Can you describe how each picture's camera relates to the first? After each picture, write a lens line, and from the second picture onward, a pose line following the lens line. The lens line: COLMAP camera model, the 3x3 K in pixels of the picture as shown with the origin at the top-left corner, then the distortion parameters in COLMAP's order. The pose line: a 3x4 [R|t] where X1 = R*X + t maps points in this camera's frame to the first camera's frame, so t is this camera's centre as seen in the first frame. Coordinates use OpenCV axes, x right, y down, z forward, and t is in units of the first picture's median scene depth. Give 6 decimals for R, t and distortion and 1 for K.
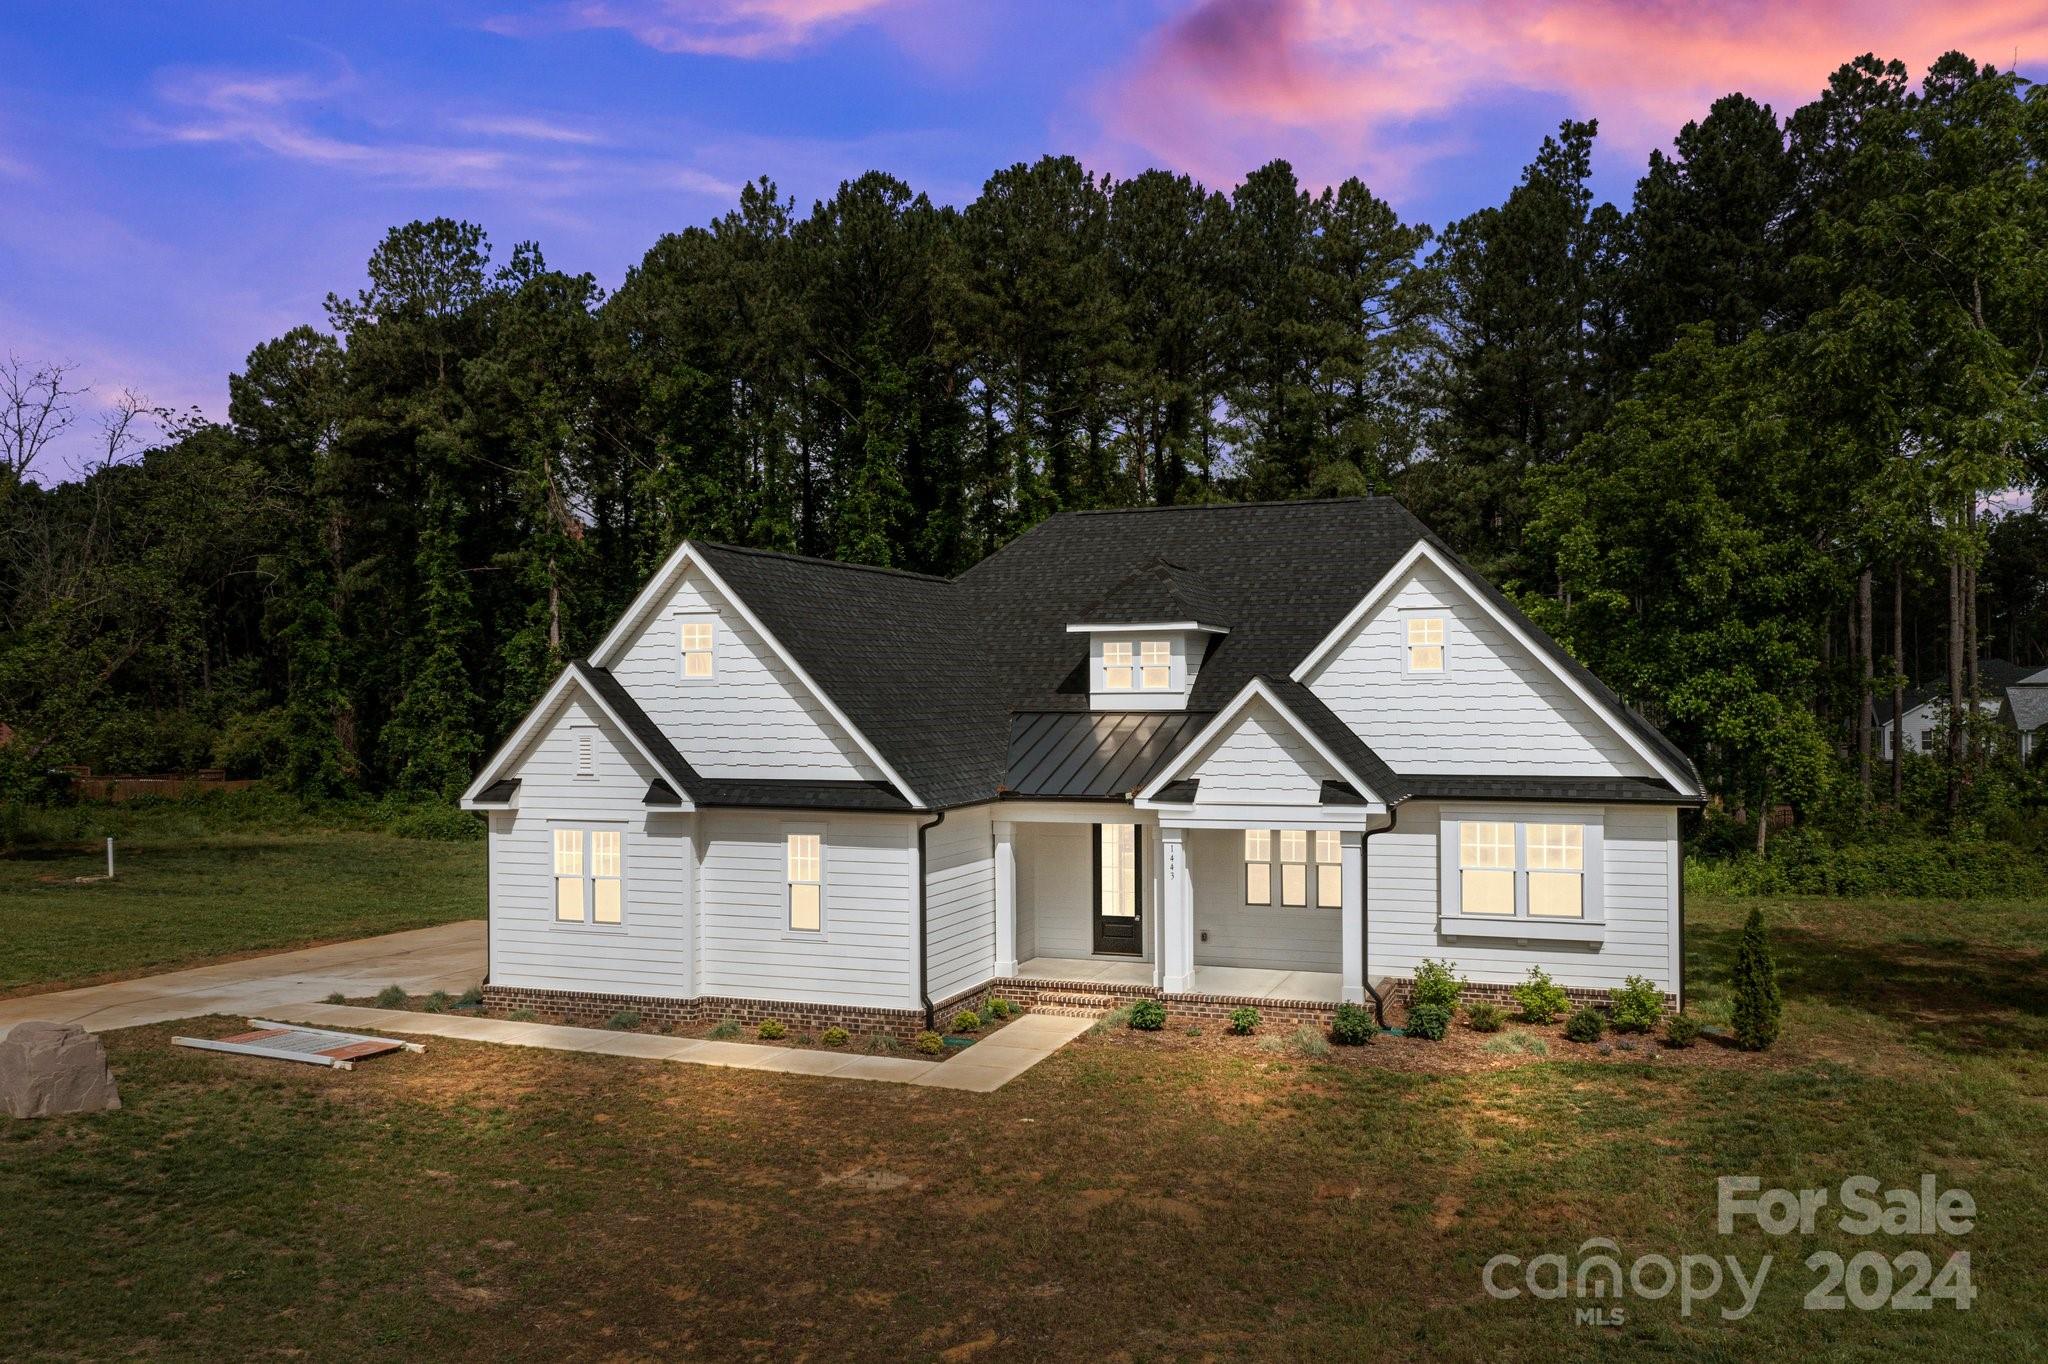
lens RADIAL K [[1638.5, 0, 1017.3], [0, 1638.5, 677.8], [0, 0, 1]] dist [0.002974, 0.005206]
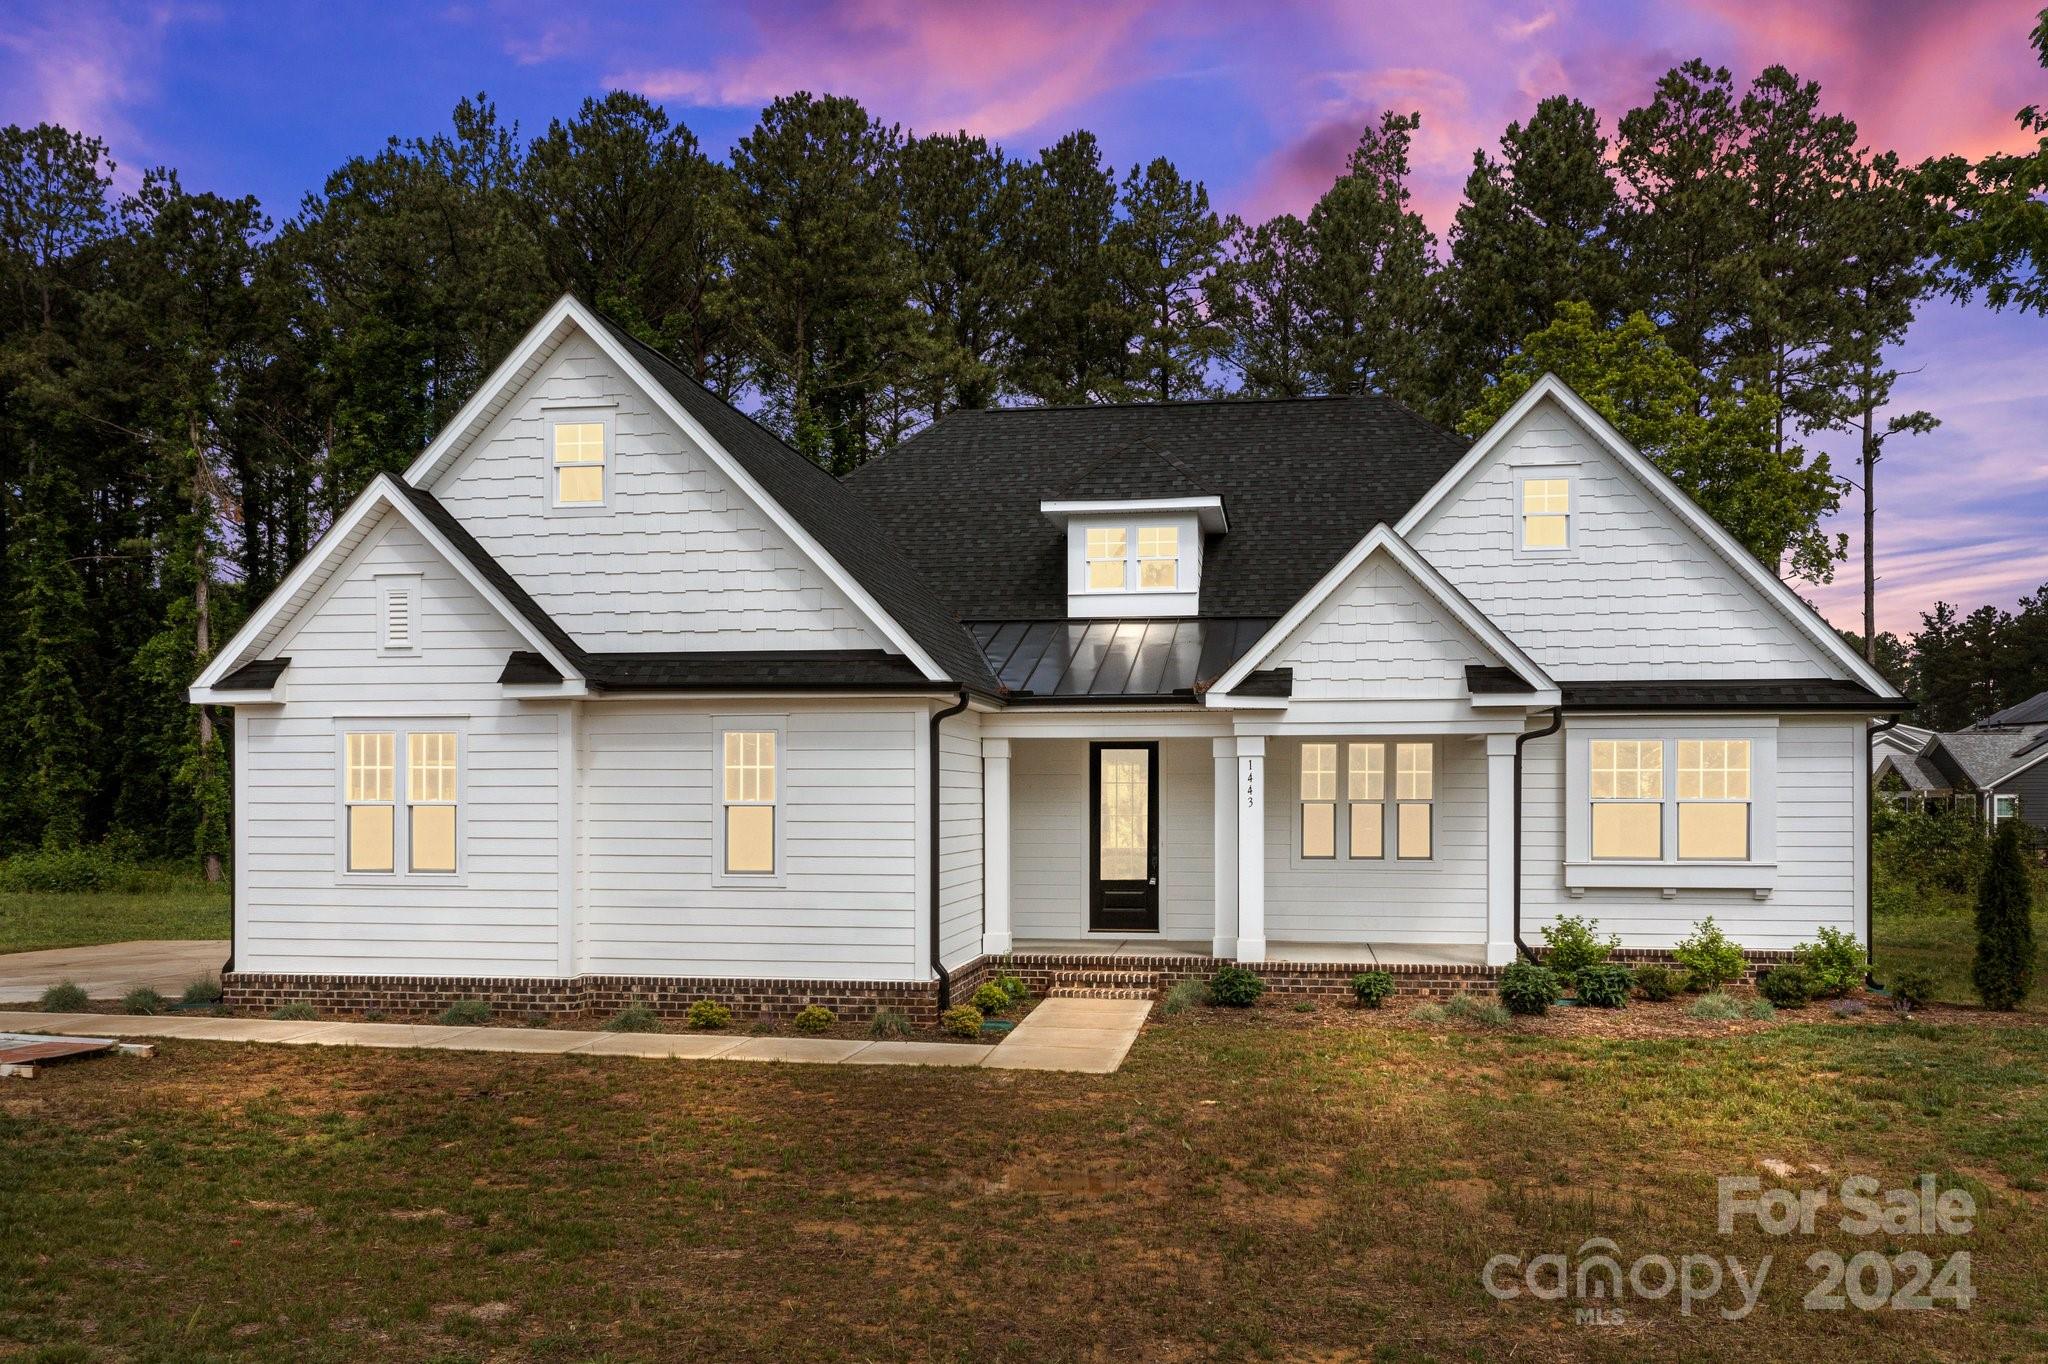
lens RADIAL K [[1669.3, 0, 1022.9], [0, 1669.3, 792.9], [0, 0, 1]] dist [-0.000542, 0.008495]
pose [[0.977532, 0.008351, 0.210623, -0.156764], [-0.009384, 0.999948, 0.003905, 0.111212], [-0.210580, -0.005794, 0.977559, 0.284322]]
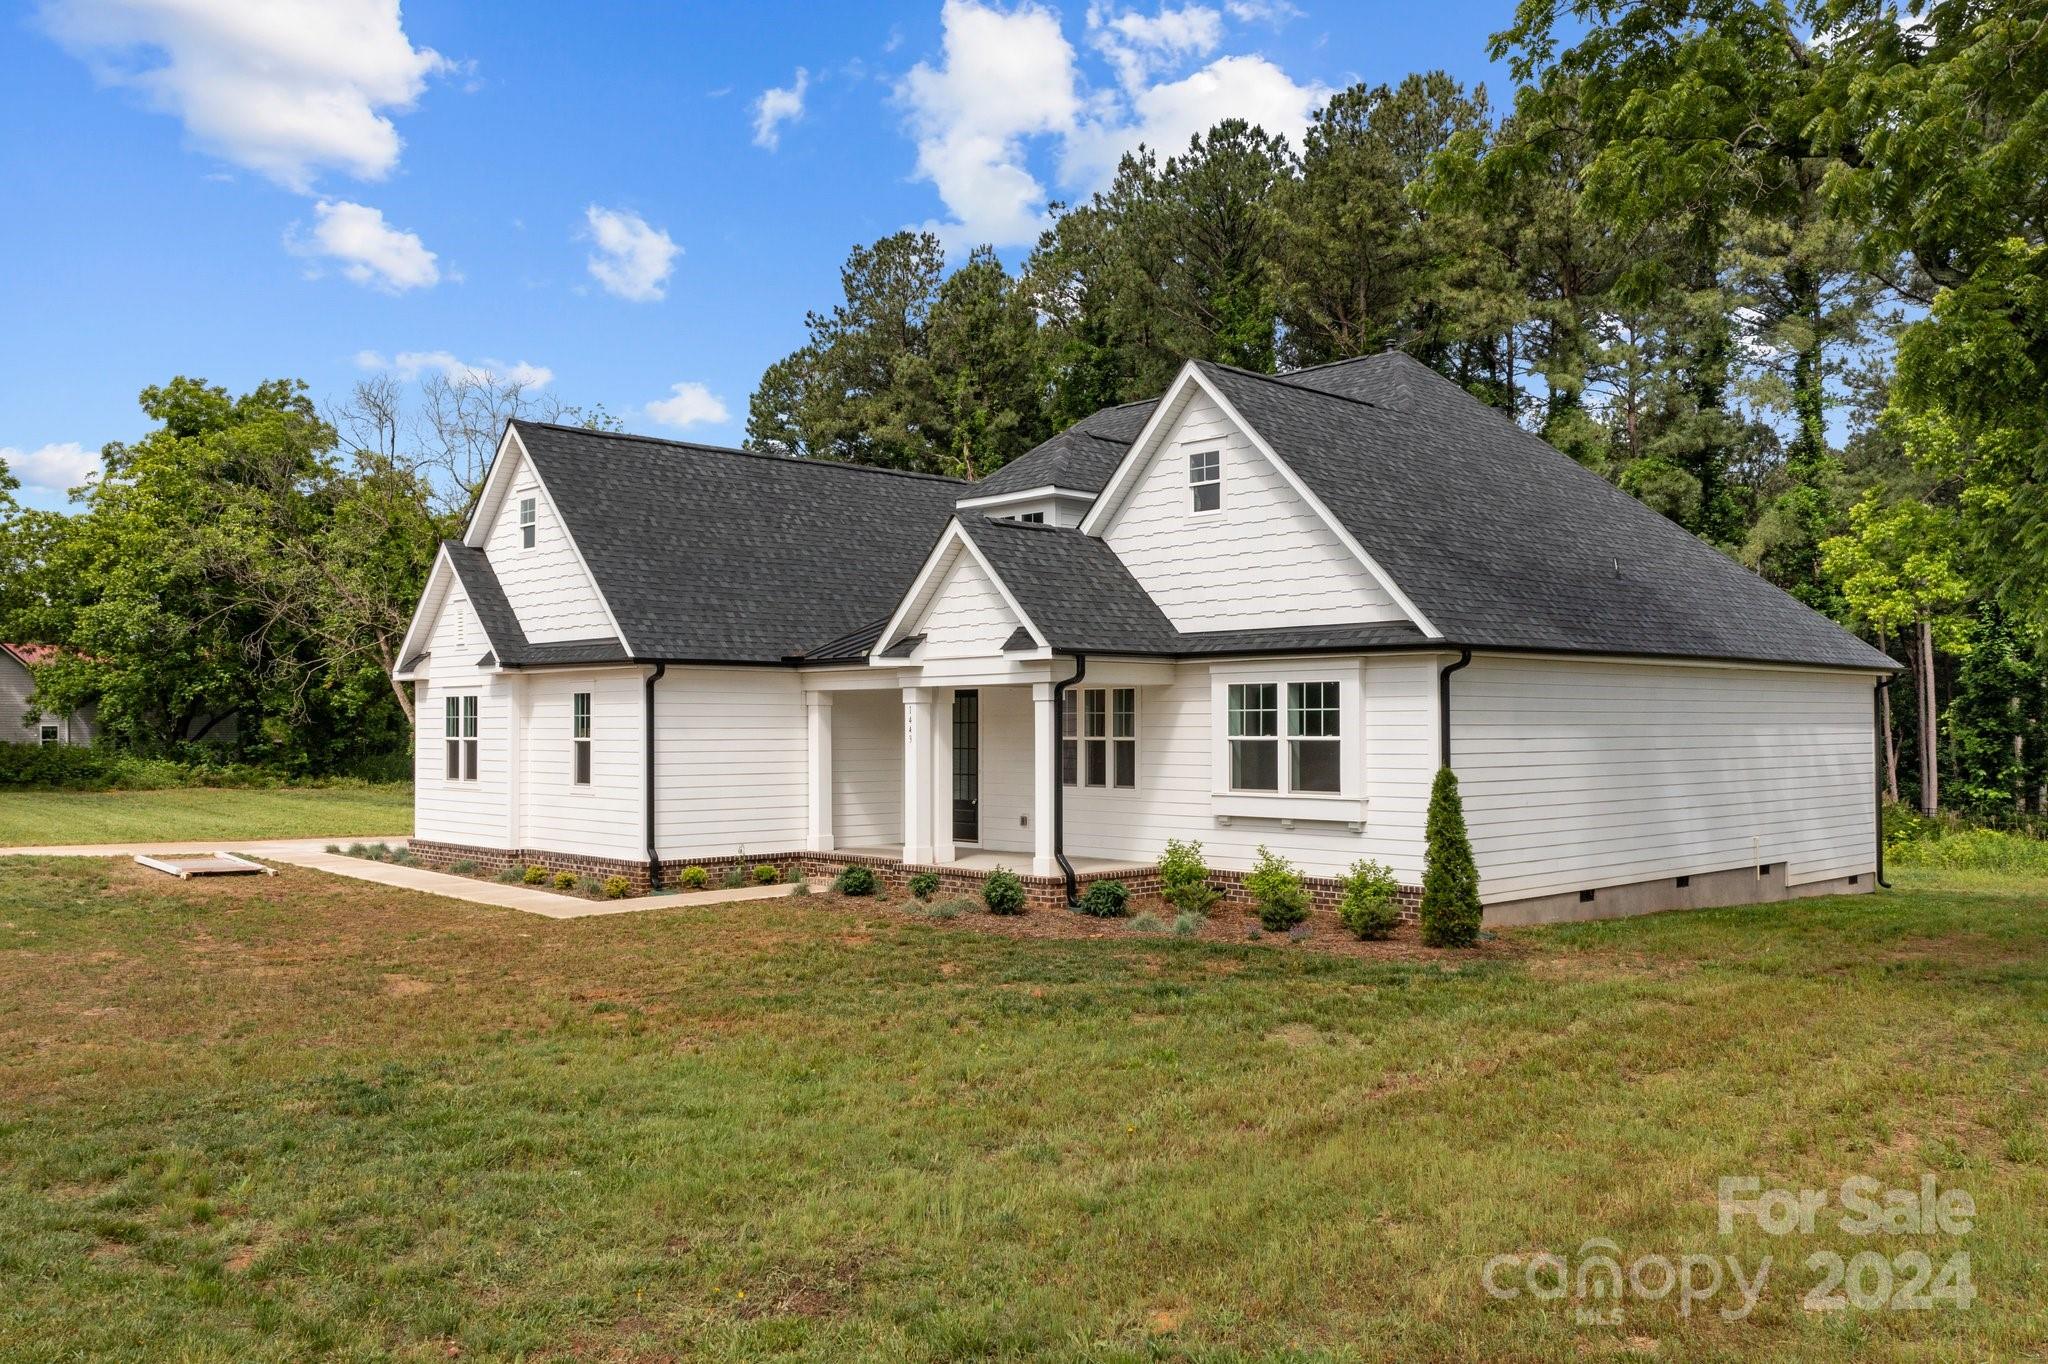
lens RADIAL K [[1634.8, 0, 1019.9], [0, 1634.8, 690.9], [0, 0, 1]] dist [0.001906, 0.001619]
pose [[0.900203, -0.004045, -0.435451, 0.542354], [-0.000457, 0.999948, -0.010232, 0.099662], [0.435470, 0.009410, 0.900154, 0.178411]]
